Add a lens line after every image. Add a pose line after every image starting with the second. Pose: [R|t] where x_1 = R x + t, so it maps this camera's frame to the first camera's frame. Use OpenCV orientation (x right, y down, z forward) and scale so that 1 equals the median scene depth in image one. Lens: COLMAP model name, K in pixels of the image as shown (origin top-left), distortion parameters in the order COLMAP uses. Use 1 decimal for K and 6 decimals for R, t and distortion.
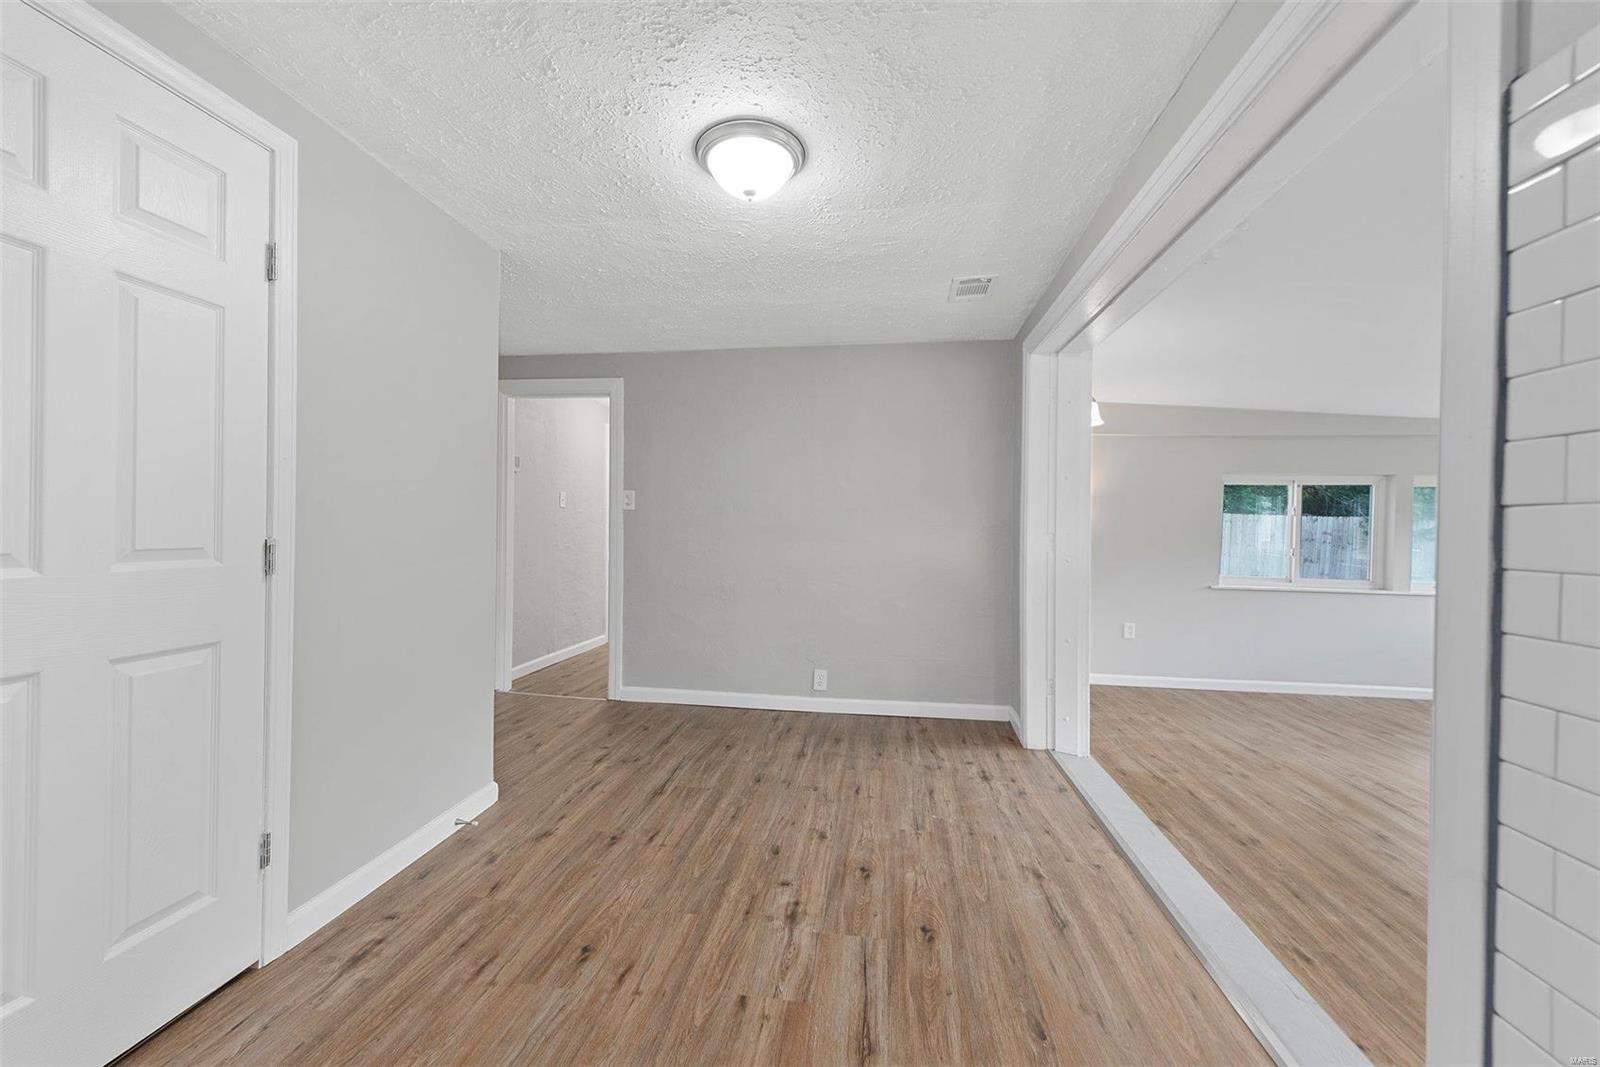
lens RADIAL K [[641.2, 0, 795.8], [0, 641.2, 528.0], [0, 0, 1]] dist [0.017953, -0.004781]
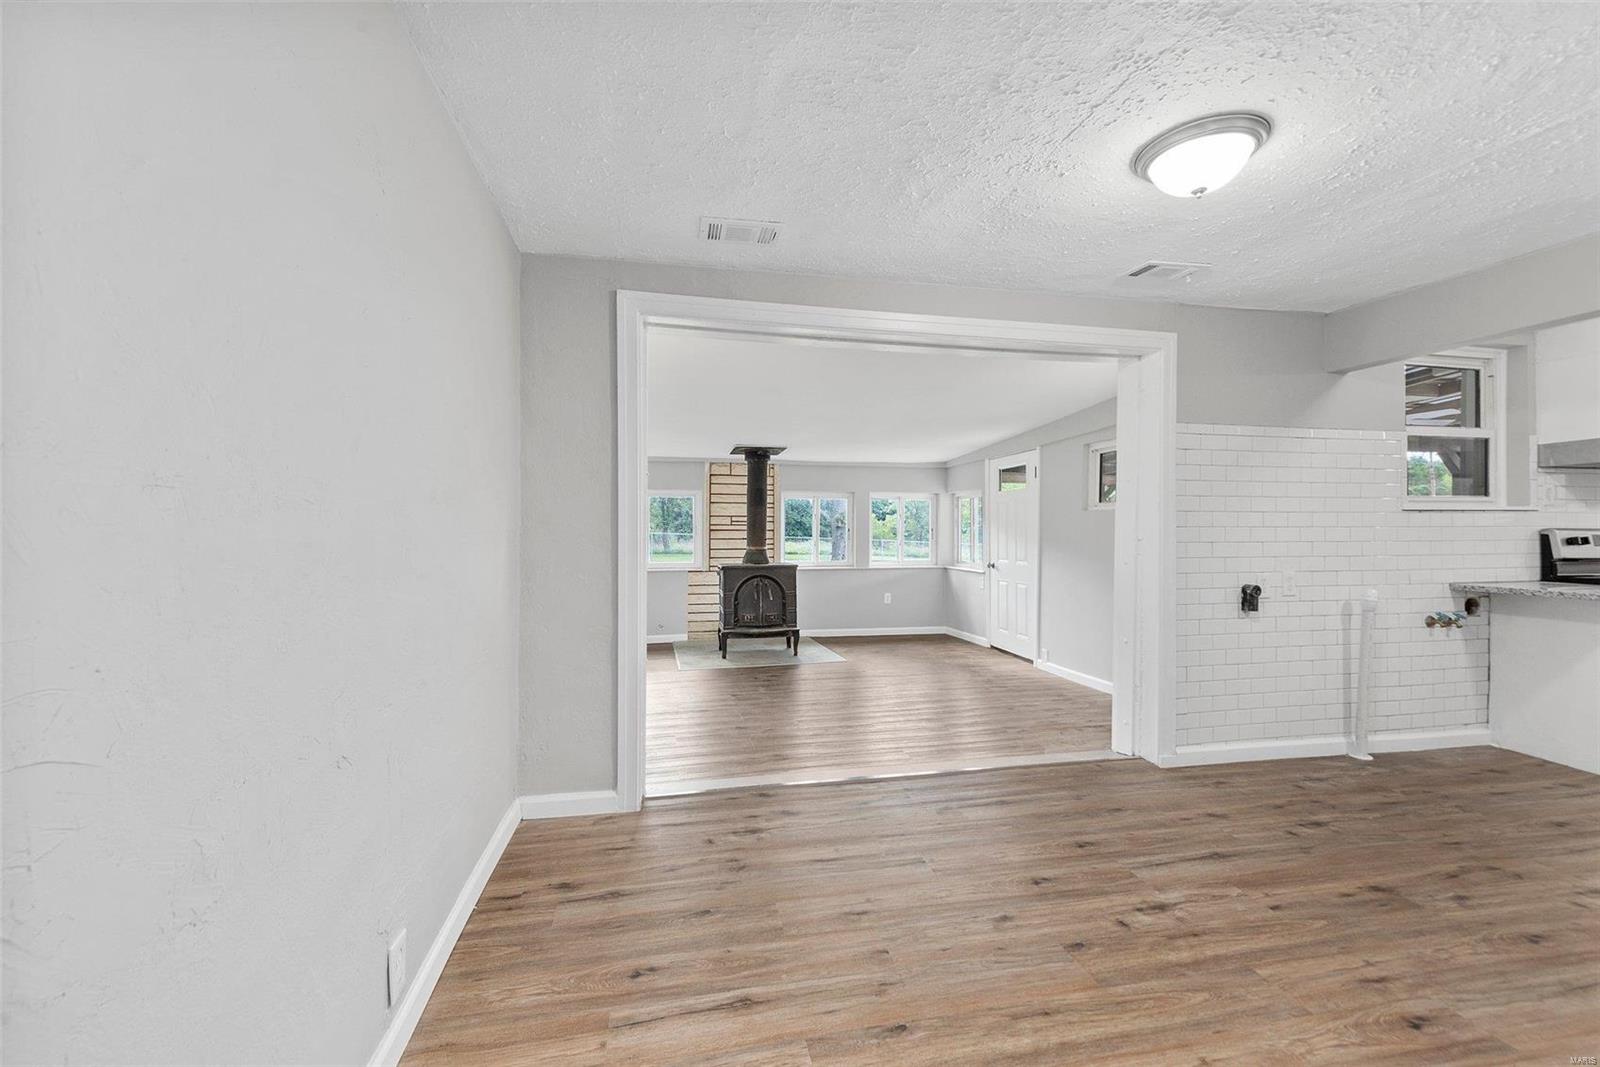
lens RADIAL K [[636.5, 0, 793.8], [0, 636.5, 541.8], [0, 0, 1]] dist [0.018636, -0.005750]
pose [[-0.333874, -0.035182, 0.941961, -0.730955], [-0.003129, 0.999339, 0.036216, -0.032011], [-0.942613, 0.009144, -0.333763, 1.796784]]
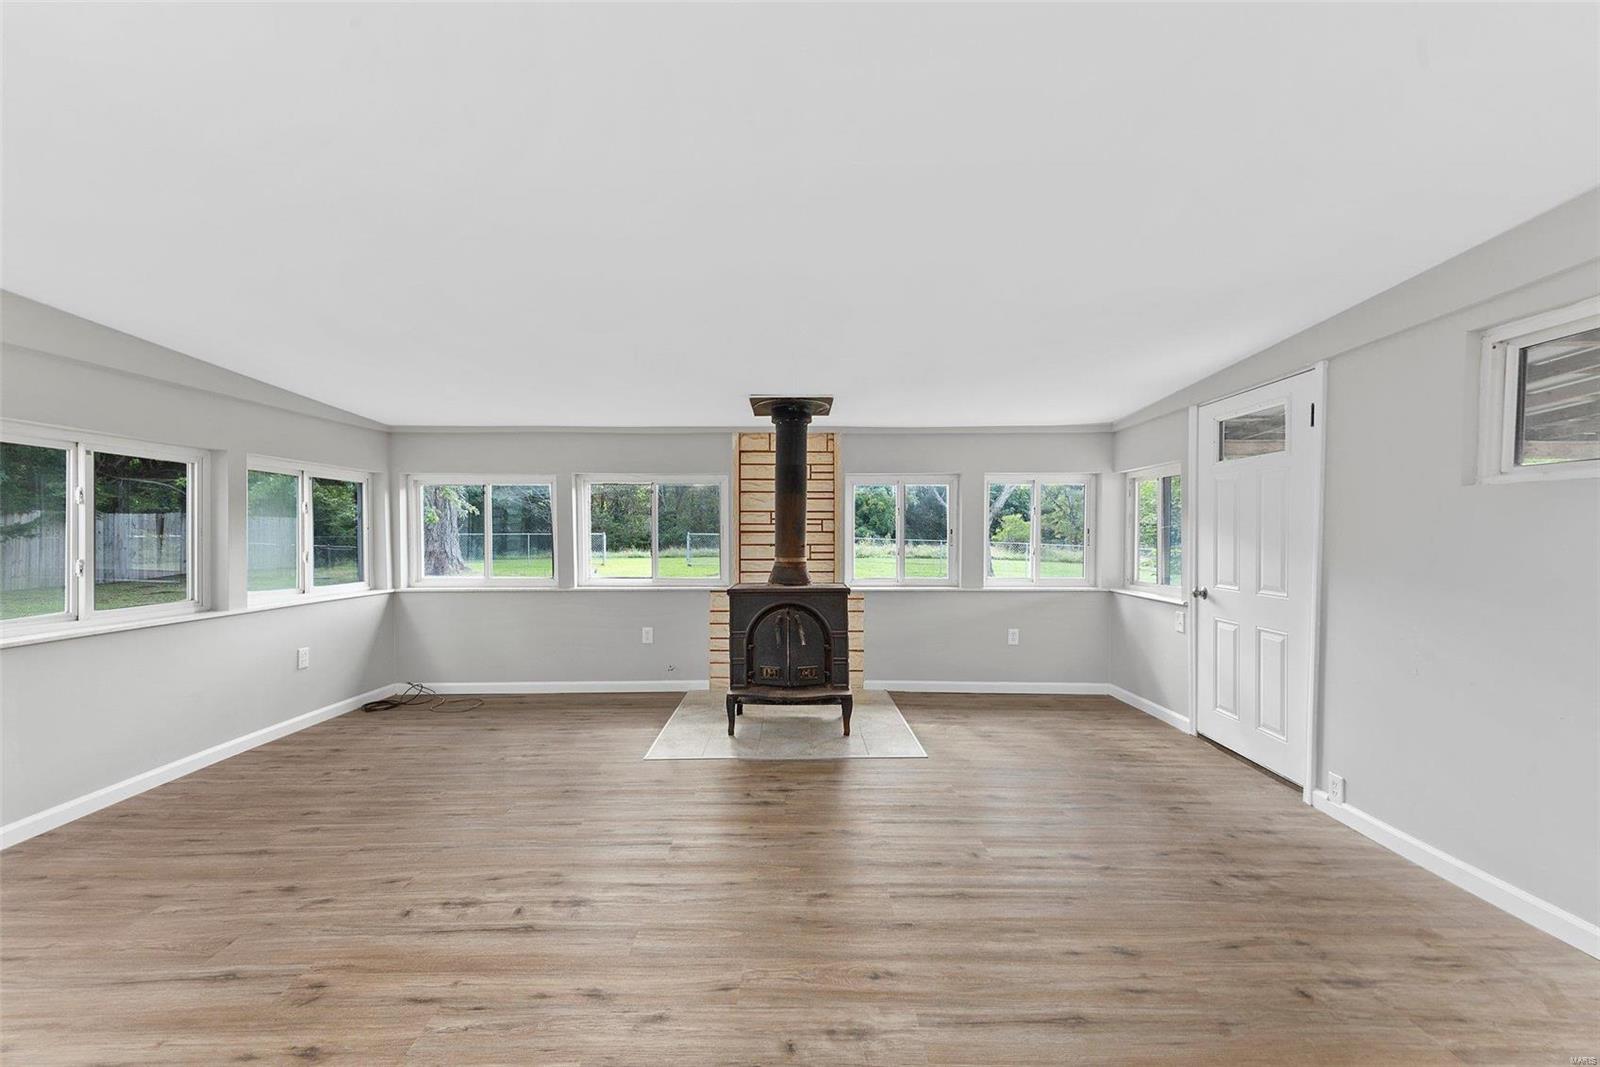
lens RADIAL K [[639.6, 0, 792.4], [0, 639.6, 542.7], [0, 0, 1]] dist [0.019527, -0.005042]
pose [[-0.119040, -0.034230, 0.992299, 0.313401], [0.000951, 0.999401, 0.034589, -0.009674], [-0.992889, 0.005061, -0.118936, 1.139755]]
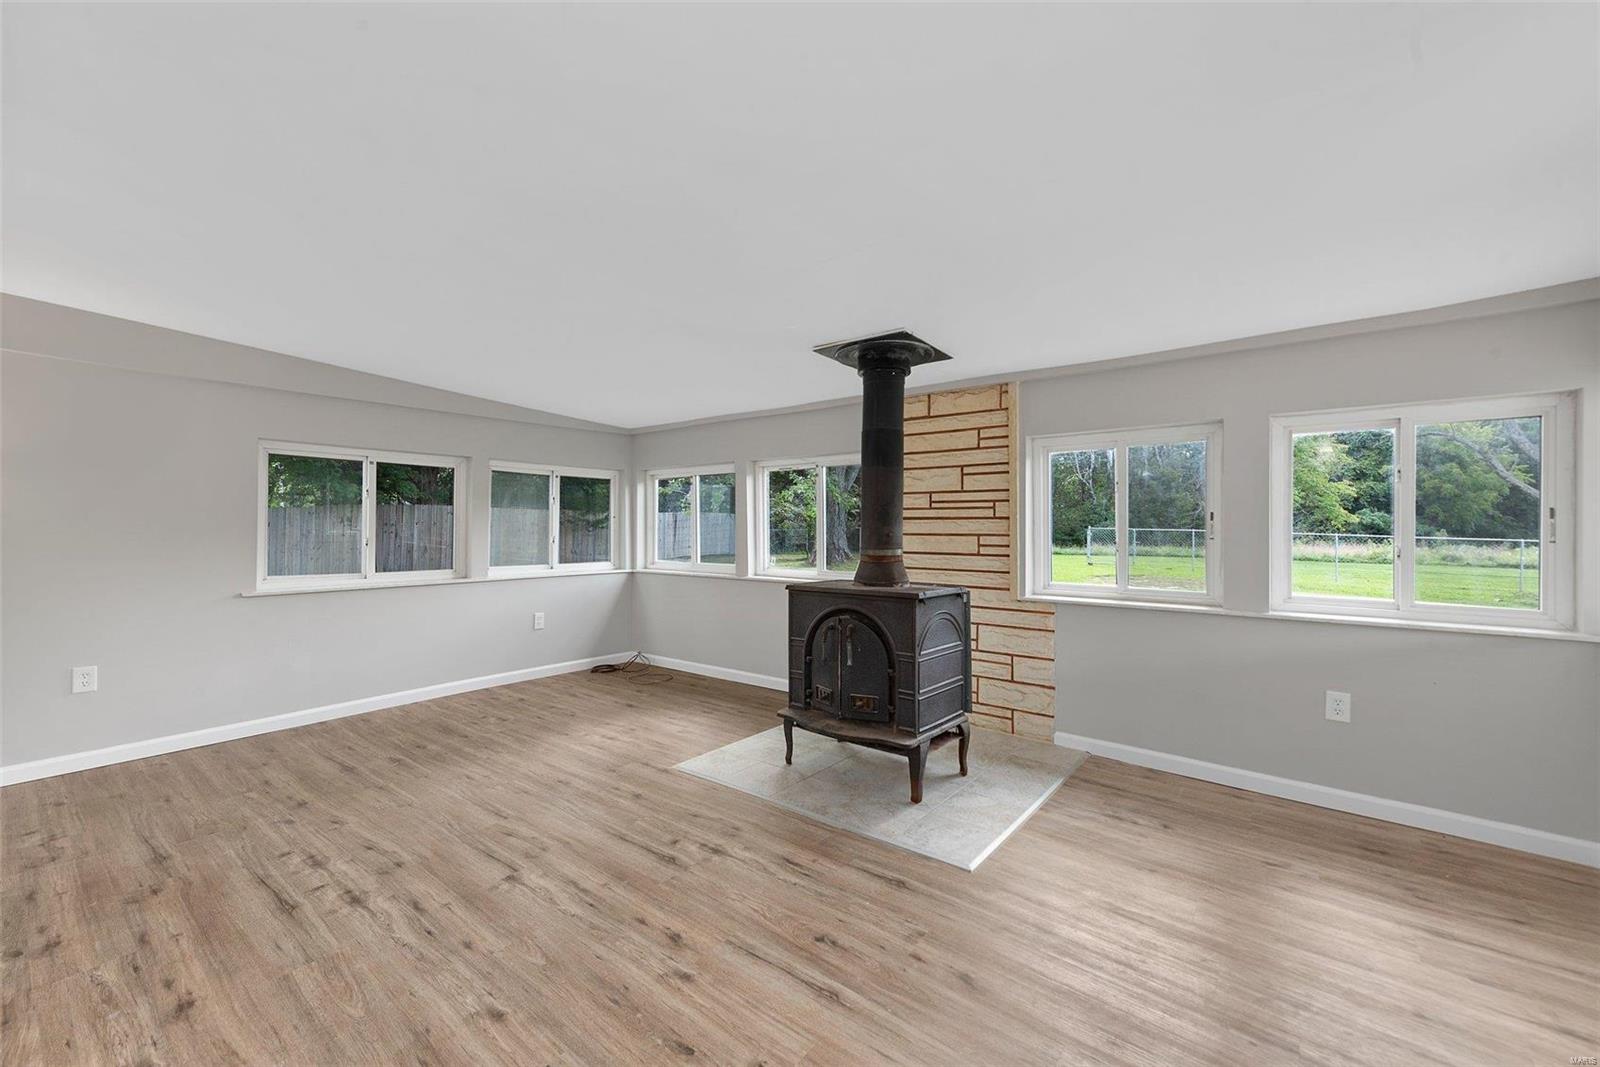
lens RADIAL K [[641.2, 0, 795.8], [0, 641.2, 528.0], [0, 0, 1]] dist [0.017953, -0.004781]
pose [[0.519507, -0.017763, 0.854282, 0.895736], [0.008919, 0.999842, 0.015365, 0.030054], [-0.854420, -0.000363, 0.519583, 0.252914]]
